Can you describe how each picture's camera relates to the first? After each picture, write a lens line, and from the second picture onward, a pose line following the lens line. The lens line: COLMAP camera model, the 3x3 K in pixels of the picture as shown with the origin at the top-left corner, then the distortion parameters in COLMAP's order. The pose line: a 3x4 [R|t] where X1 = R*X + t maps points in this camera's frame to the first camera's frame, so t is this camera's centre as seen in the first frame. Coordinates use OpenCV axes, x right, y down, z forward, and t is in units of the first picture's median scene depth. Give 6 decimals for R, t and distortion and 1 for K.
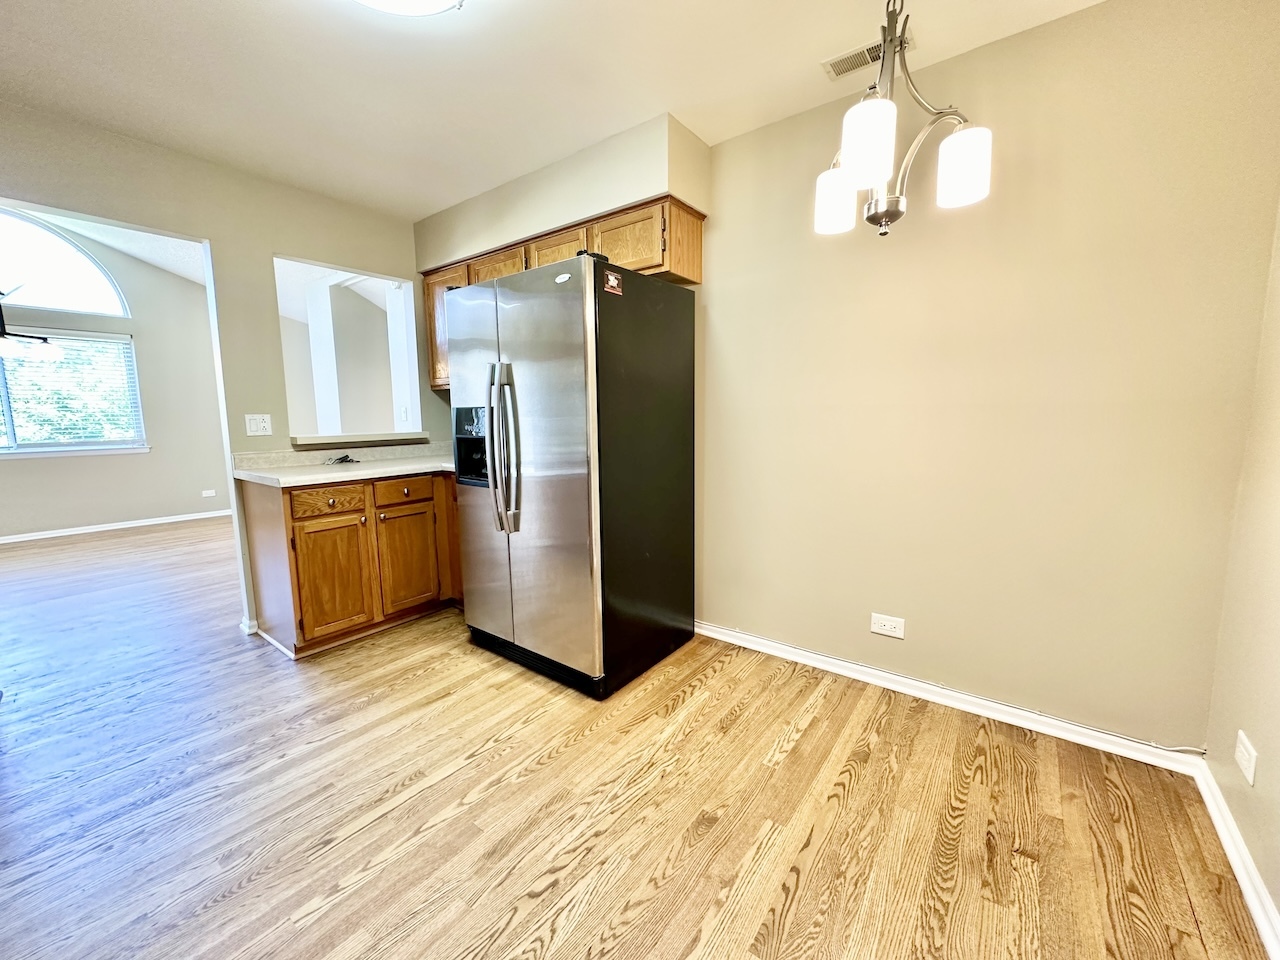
lens RADIAL K [[510.1, 0, 637.9], [0, 510.1, 479.2], [0, 0, 1]] dist [-0.003131, 0.000886]
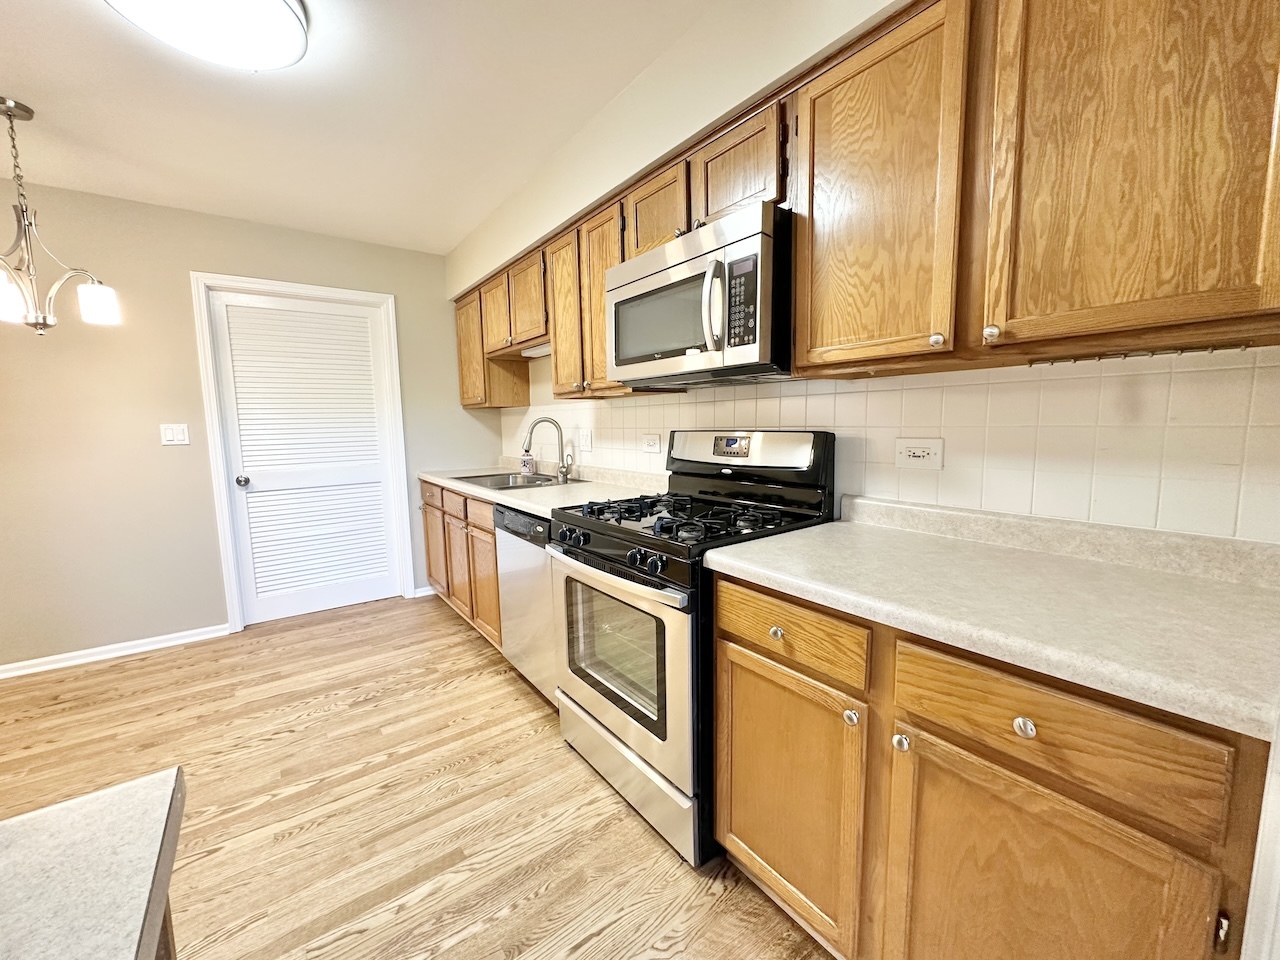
lens RADIAL K [[510.1, 0, 638.5], [0, 510.1, 478.7], [0, 0, 1]] dist [-0.003131, 0.000886]
pose [[-0.959991, -0.007262, 0.279937, -1.482699], [0.062061, 0.969288, 0.237969, -0.249382], [-0.273068, 0.245821, -0.930057, 1.731976]]
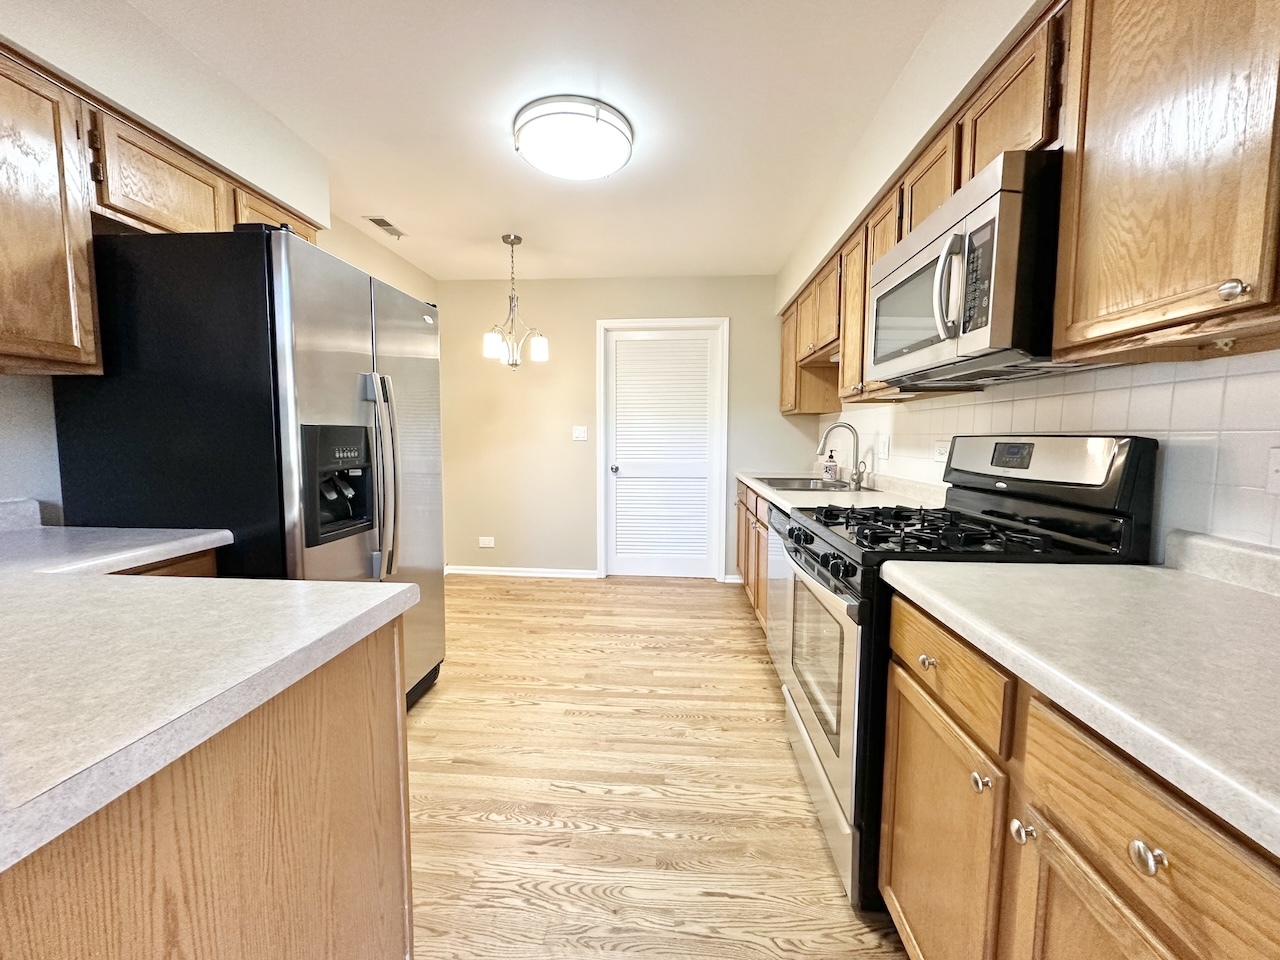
lens RADIAL K [[510.1, 0, 637.1], [0, 510.1, 478.2], [0, 0, 1]] dist [-0.003131, 0.000886]
pose [[-0.541205, -0.064368, 0.838424, -1.799682], [0.115620, 0.981900, 0.150016, -0.204228], [-0.832904, 0.178128, -0.523967, 1.631798]]
